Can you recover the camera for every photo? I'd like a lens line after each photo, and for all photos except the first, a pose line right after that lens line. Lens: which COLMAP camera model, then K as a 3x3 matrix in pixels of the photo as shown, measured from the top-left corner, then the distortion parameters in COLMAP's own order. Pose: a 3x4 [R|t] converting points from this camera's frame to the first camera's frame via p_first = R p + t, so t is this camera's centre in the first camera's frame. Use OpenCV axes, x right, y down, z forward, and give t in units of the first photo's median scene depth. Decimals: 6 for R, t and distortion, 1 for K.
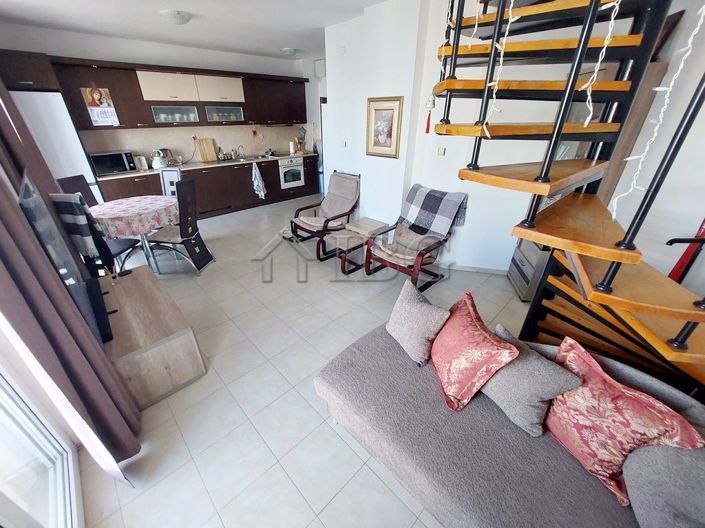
lens RADIAL K [[282.2, 0, 344.8], [0, 282.2, 264.1], [0, 0, 1]] dist [-0.017548, 0.000013]
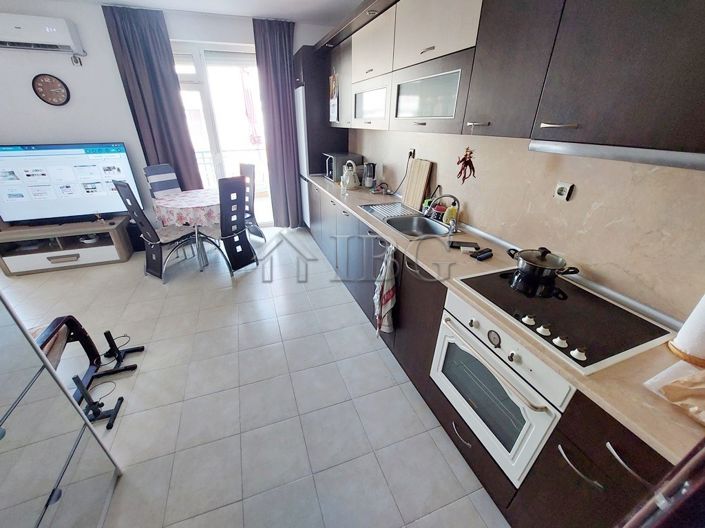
lens RADIAL K [[282.2, 0, 345.3], [0, 282.2, 266.6], [0, 0, 1]] dist [-0.017548, 0.000013]
pose [[-0.406794, 0.419592, -0.811456, -0.021250], [-0.430113, 0.695684, 0.575349, -0.595782], [0.805929, 0.583067, -0.102528, 1.170661]]
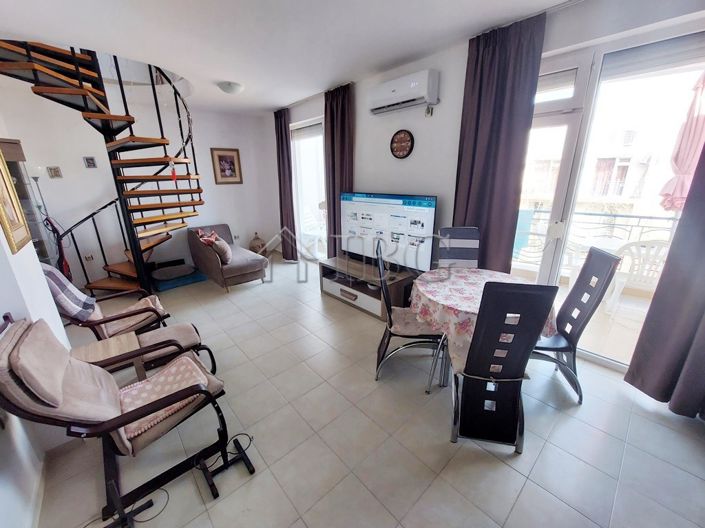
lens RADIAL K [[282.2, 0, 343.0], [0, 282.2, 265.1], [0, 0, 1]] dist [-0.017548, 0.000013]
pose [[-0.998928, 0.009536, 0.045299, -0.331300], [0.039077, 0.698303, 0.714735, -0.499471], [-0.024817, 0.715739, -0.697927, 0.985460]]
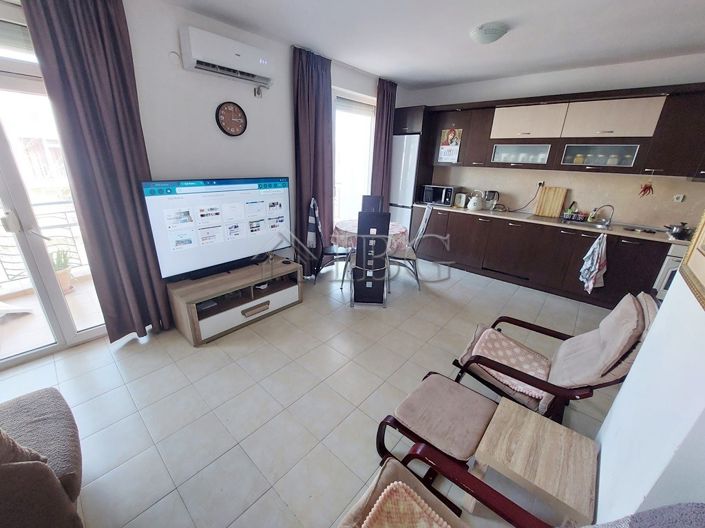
lens RADIAL K [[282.2, 0, 338.8], [0, 282.2, 267.2], [0, 0, 1]] dist [-0.017548, 0.000013]
pose [[0.076440, 0.356512, -0.931158, 0.233853], [-0.489951, 0.826794, 0.276333, -0.223858], [0.868392, 0.435099, 0.237874, 0.479065]]
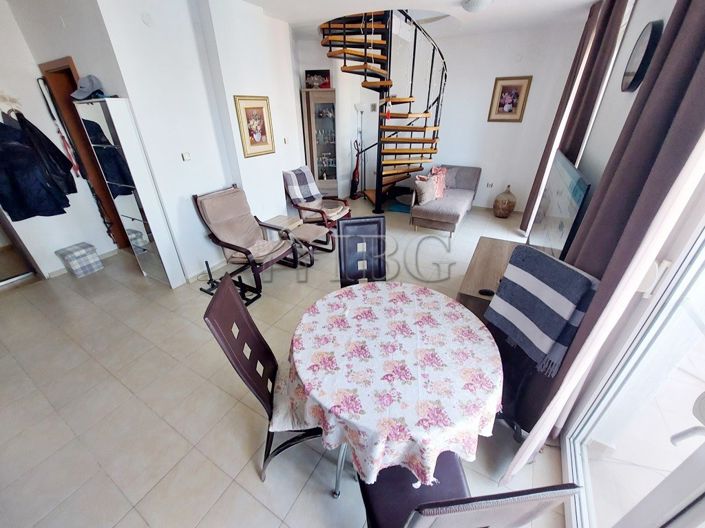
lens RADIAL K [[282.2, 0, 340.4], [0, 282.2, 262.3], [0, 0, 1]] dist [-0.017548, 0.000013]
pose [[-0.271651, -0.450213, 0.850596, -0.716587], [0.471851, 0.708007, 0.525436, -0.366651], [-0.838786, 0.544090, 0.020103, 0.690077]]
